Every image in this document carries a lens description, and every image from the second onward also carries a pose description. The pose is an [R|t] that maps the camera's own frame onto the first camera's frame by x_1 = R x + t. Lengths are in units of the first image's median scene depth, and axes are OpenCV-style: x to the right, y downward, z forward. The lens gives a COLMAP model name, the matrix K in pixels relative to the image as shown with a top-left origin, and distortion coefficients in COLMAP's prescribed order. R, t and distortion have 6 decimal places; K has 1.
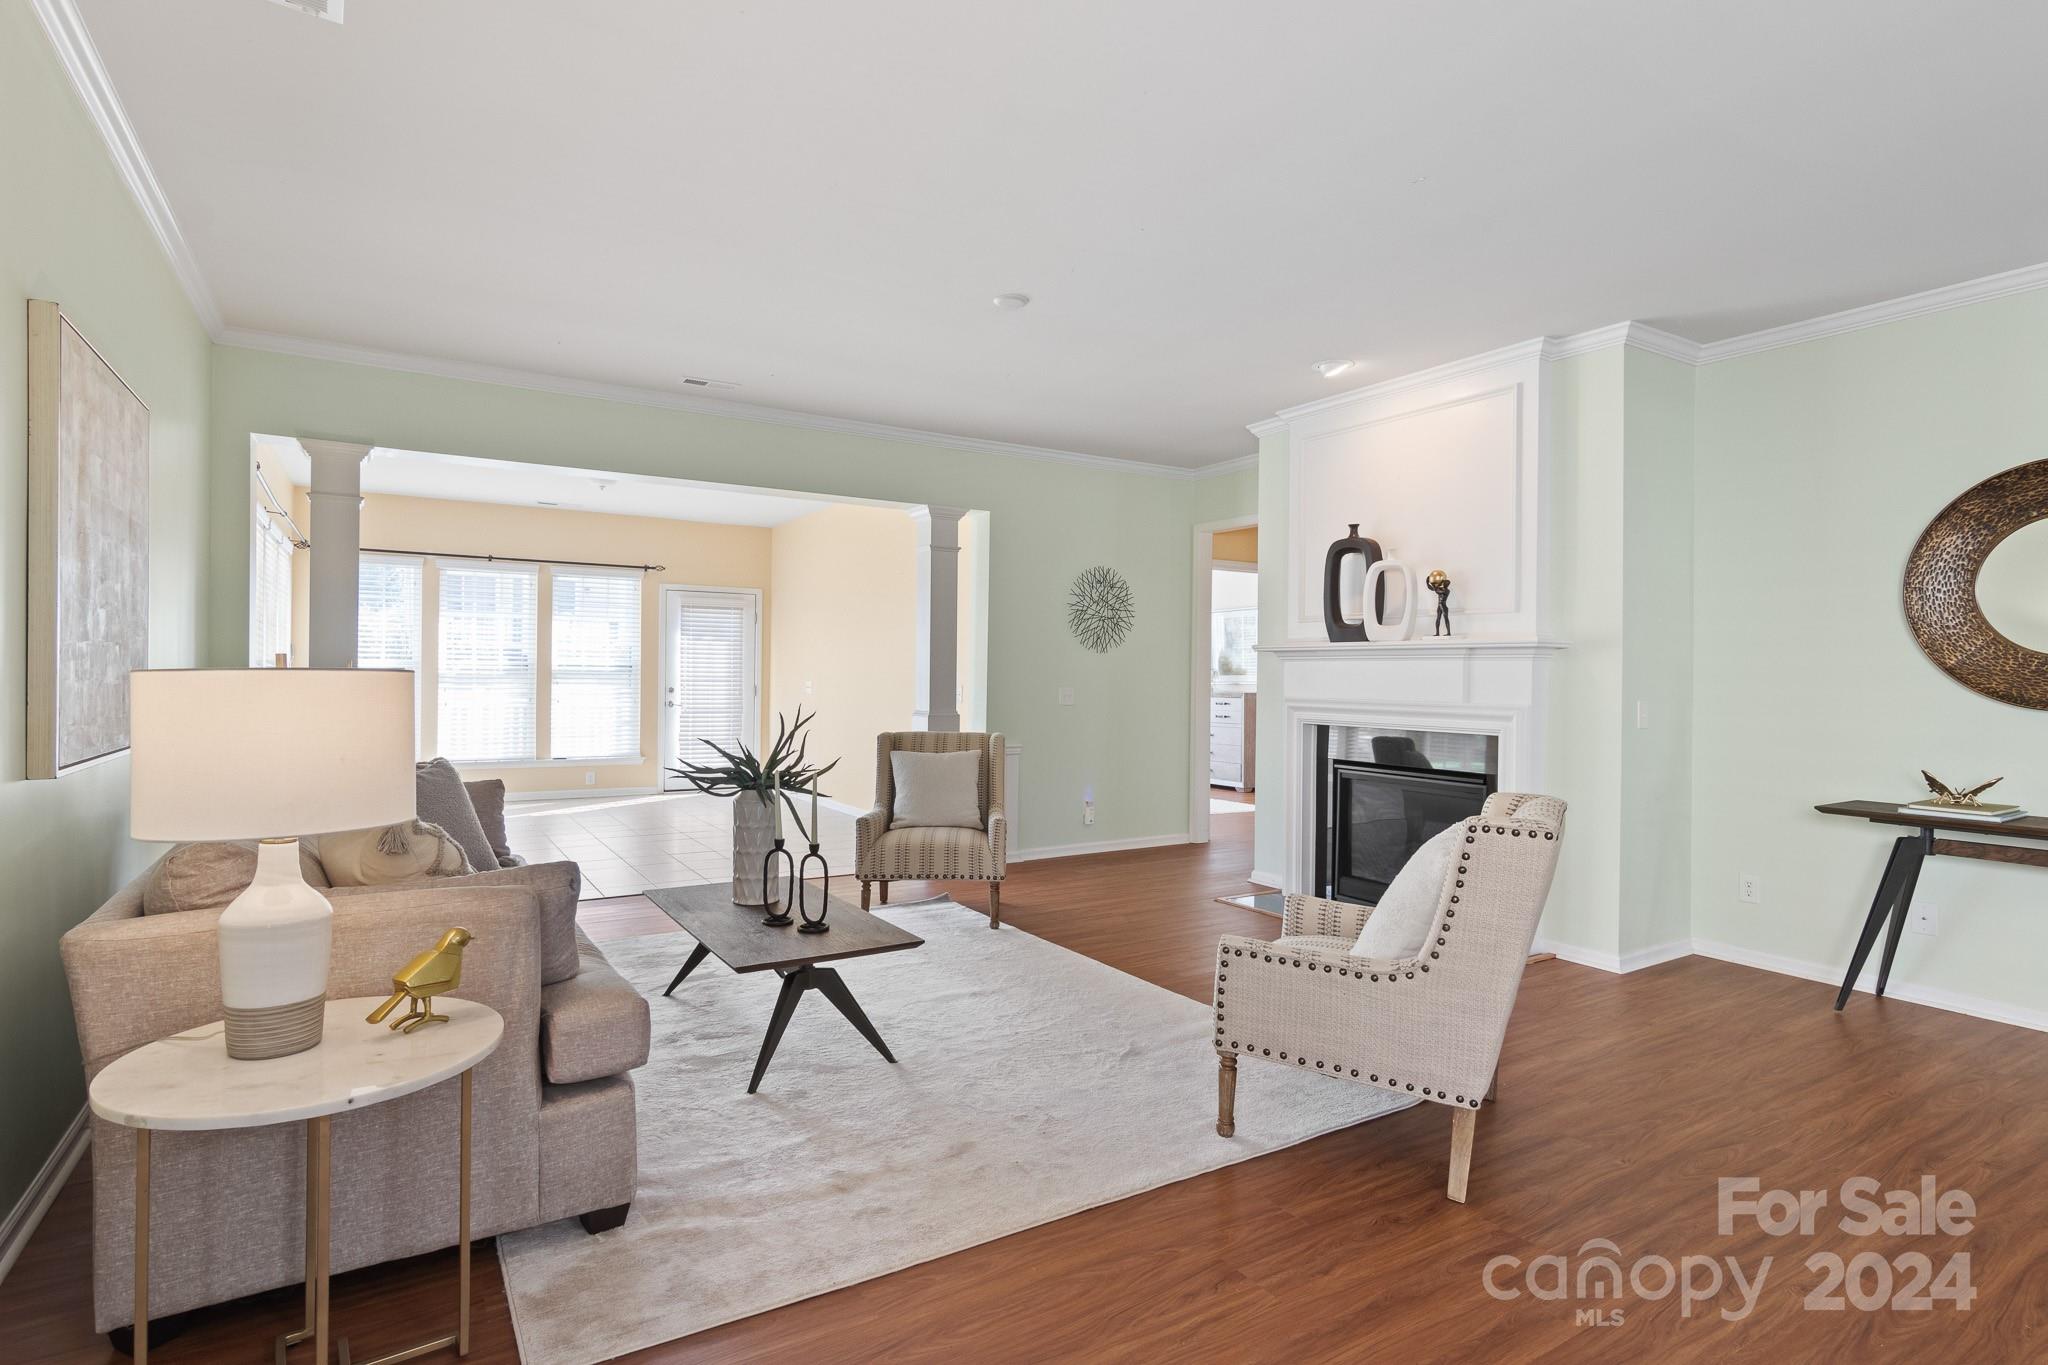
lens RADIAL K [[1026.5, 0, 1028.1], [0, 1026.5, 668.6], [0, 0, 1]] dist [-0.002443, -0.000291]
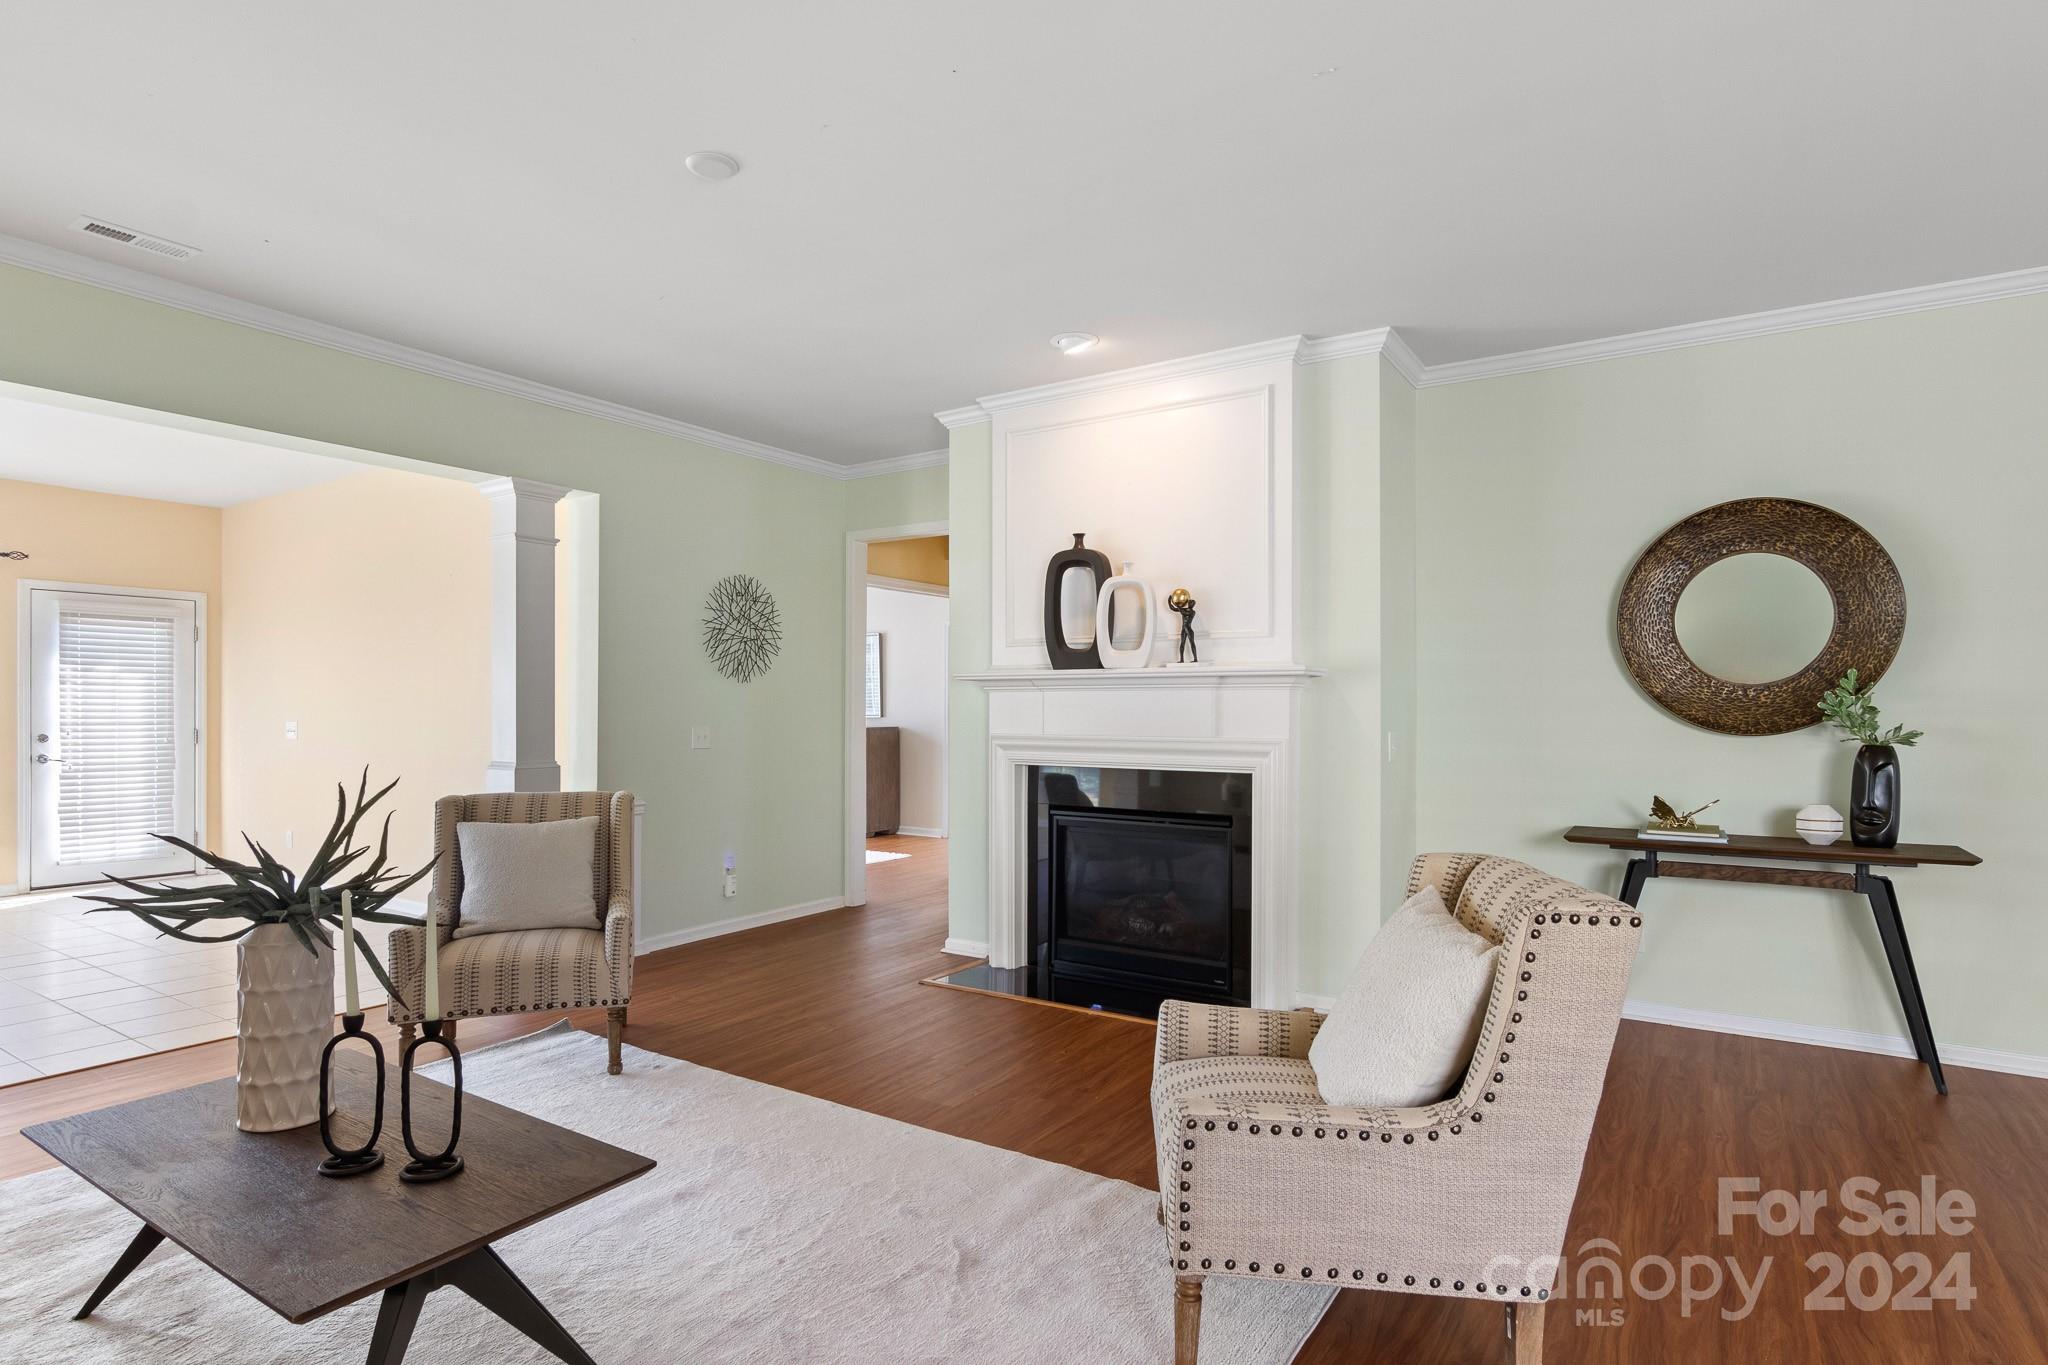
lens RADIAL K [[1042.3, 0, 1021.5], [0, 1042.3, 705.6], [0, 0, 1]] dist [-0.002315, 0.001731]
pose [[0.909064, -0.008320, 0.416573, -0.109106], [0.006335, 0.999961, 0.006149, -0.001090], [-0.416607, -0.002951, 0.909082, 0.252539]]
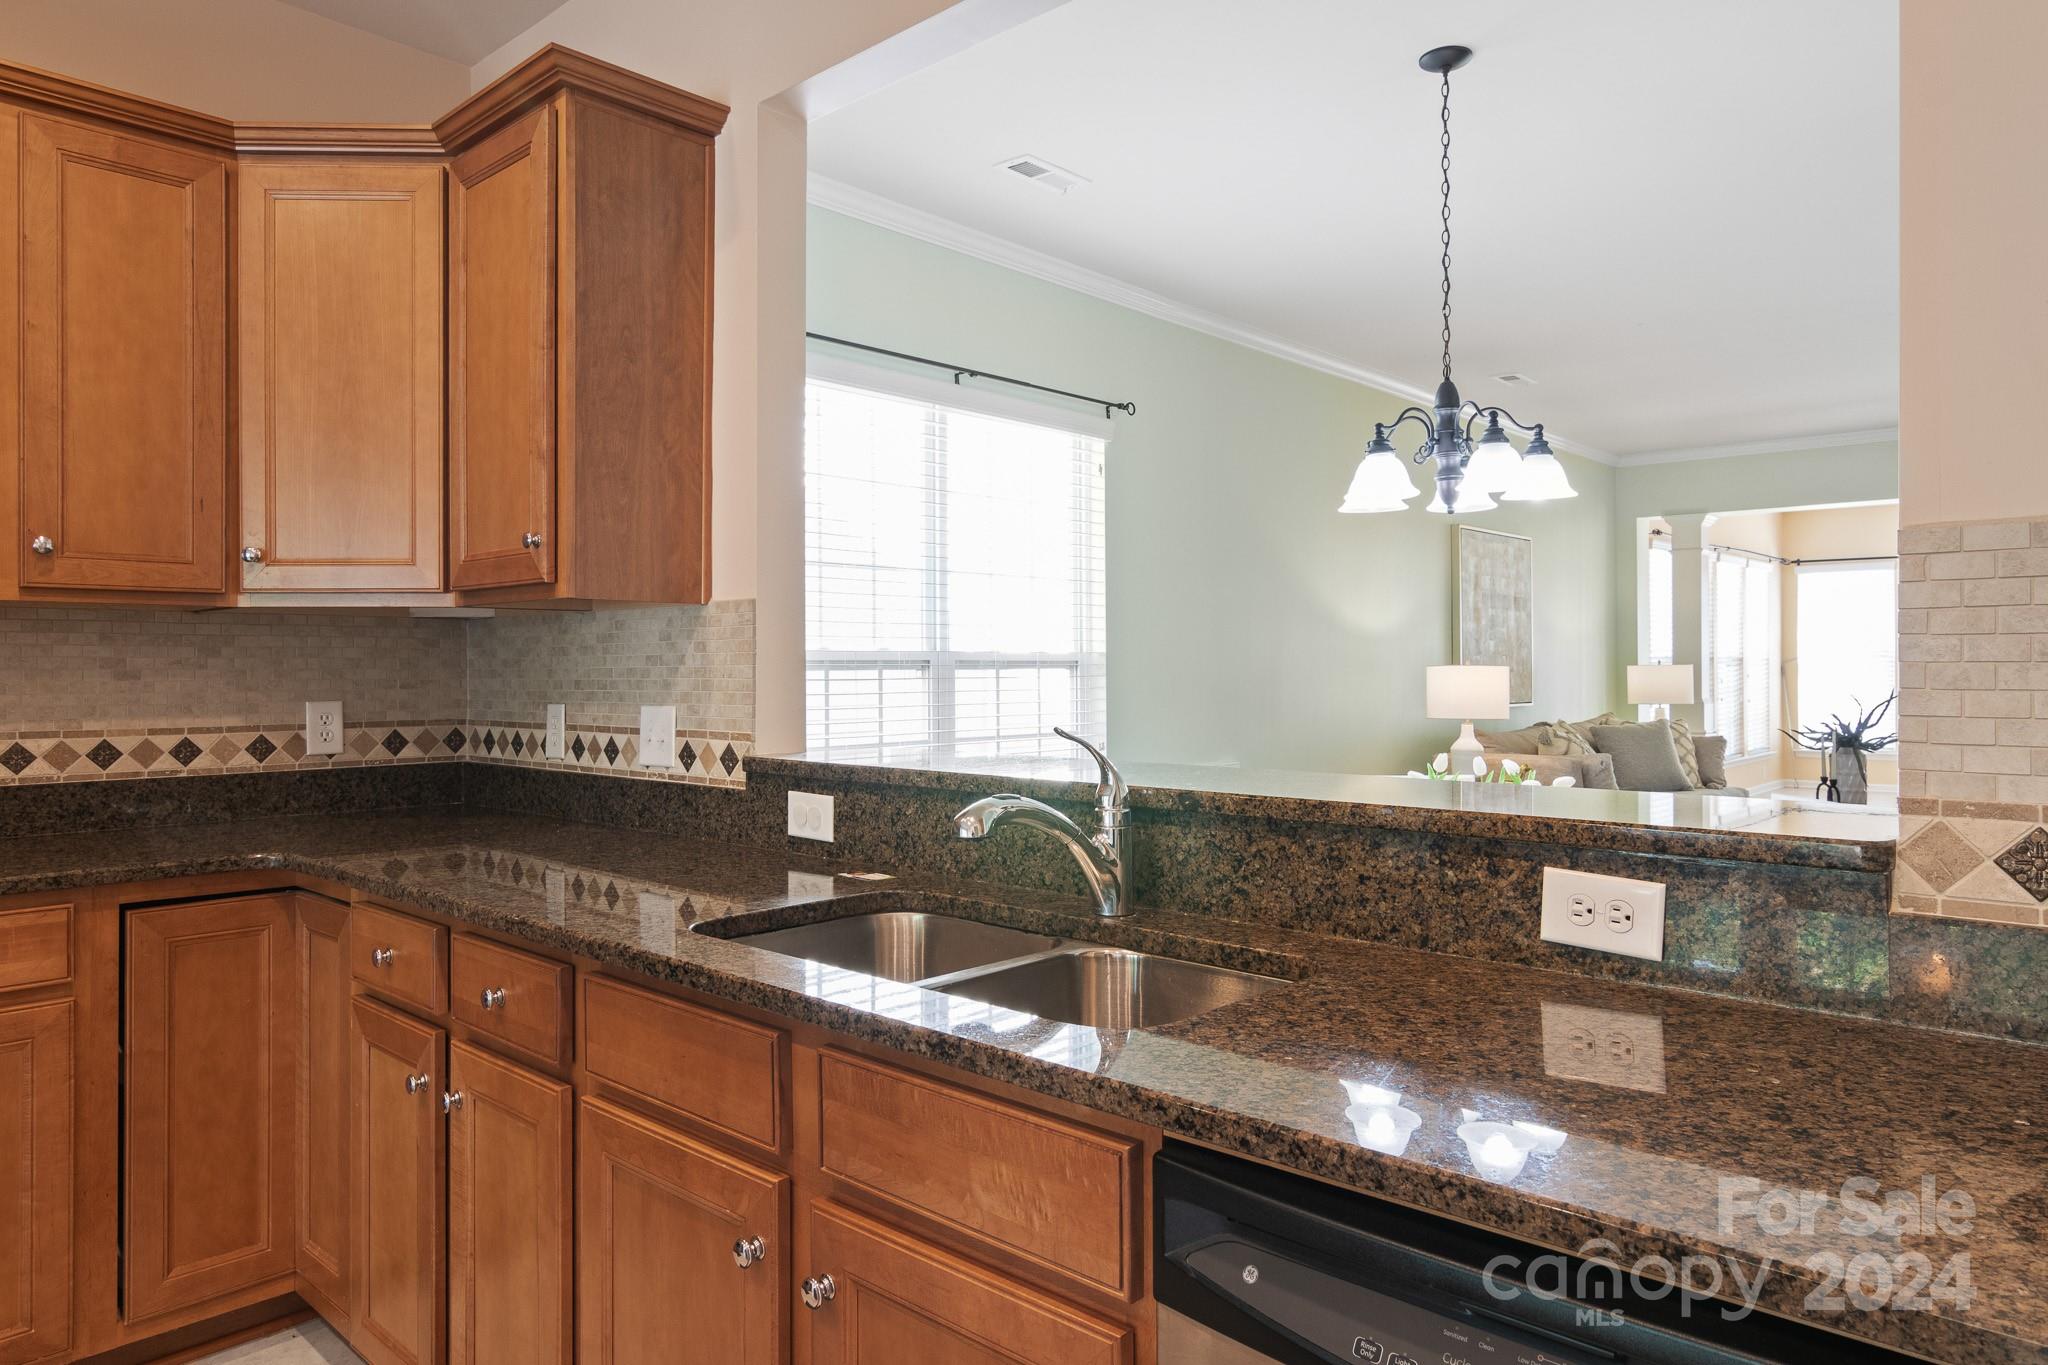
lens RADIAL K [[1297.3, 0, 1026.7], [0, 1297.3, 662.4], [0, 0, 1]] dist [0.000246, 0.001562]
pose [[0.263345, -0.015720, -0.964574, 0.925388], [0.011140, 0.999850, -0.013254, 0.009703], [0.964637, -0.007255, 0.263481, -0.438637]]
